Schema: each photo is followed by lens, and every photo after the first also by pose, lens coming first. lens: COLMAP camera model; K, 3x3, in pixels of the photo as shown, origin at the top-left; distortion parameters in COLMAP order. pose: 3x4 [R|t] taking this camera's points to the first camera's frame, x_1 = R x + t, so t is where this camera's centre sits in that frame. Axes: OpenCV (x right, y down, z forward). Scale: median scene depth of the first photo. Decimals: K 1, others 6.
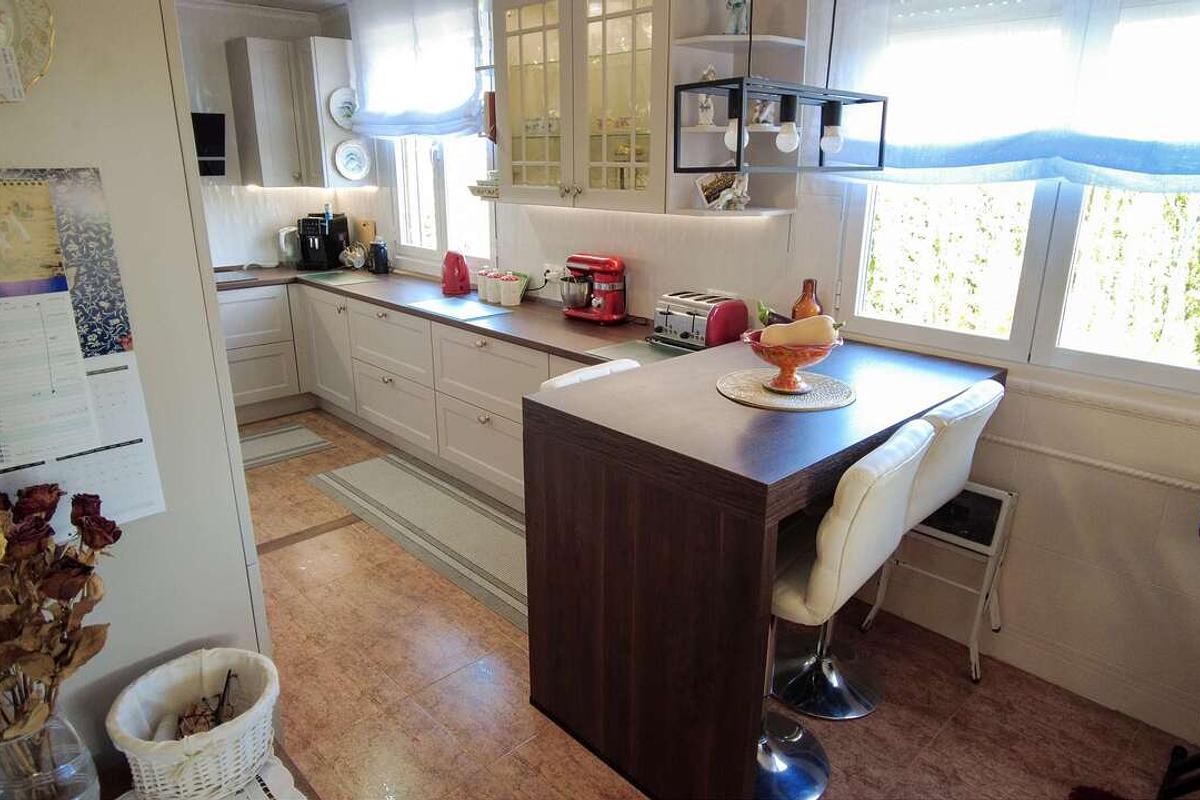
lens RADIAL K [[764.7, 0, 604.7], [0, 764.7, 387.6], [0, 0, 1]] dist [0.005867, -0.021122]
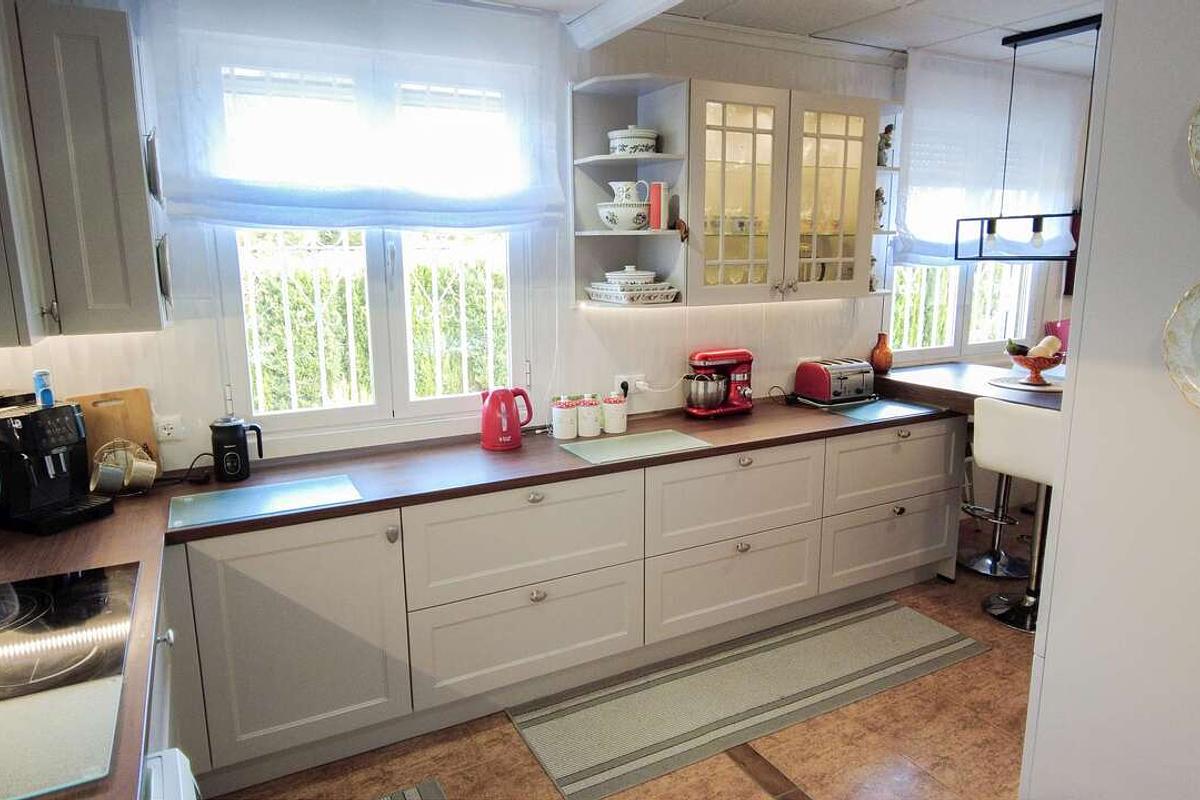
lens RADIAL K [[764.7, 0, 595.4], [0, 764.7, 405.5], [0, 0, 1]] dist [0.005867, -0.021122]
pose [[0.293746, -0.194526, 0.935881, -1.036171], [0.294209, 0.949944, 0.105105, -0.266434], [-0.909480, 0.244470, 0.336274, 0.855233]]
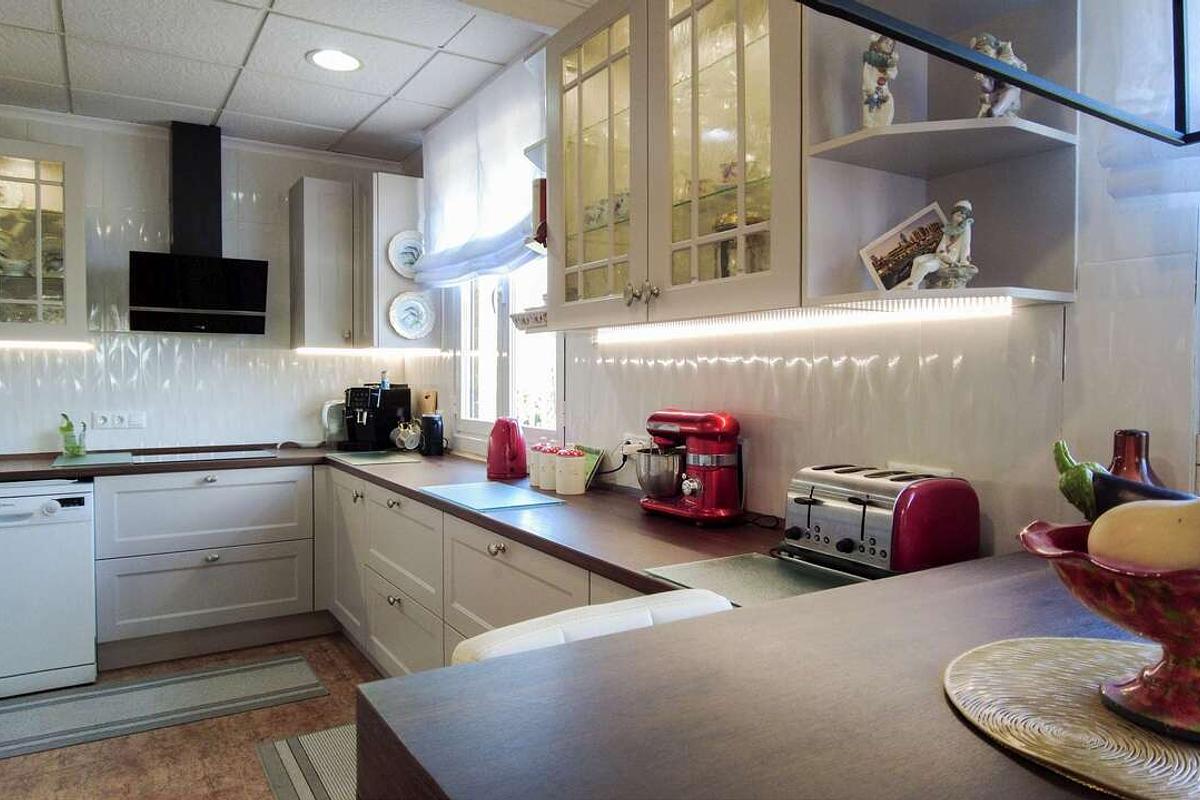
lens RADIAL K [[764.7, 0, 599.8], [0, 764.7, 402.5], [0, 0, 1]] dist [0.005867, -0.021122]
pose [[0.978077, 0.002312, -0.208232, 0.044928], [-0.056793, 0.964995, -0.256045, -0.018993], [0.200351, 0.262258, 0.943970, 0.417486]]
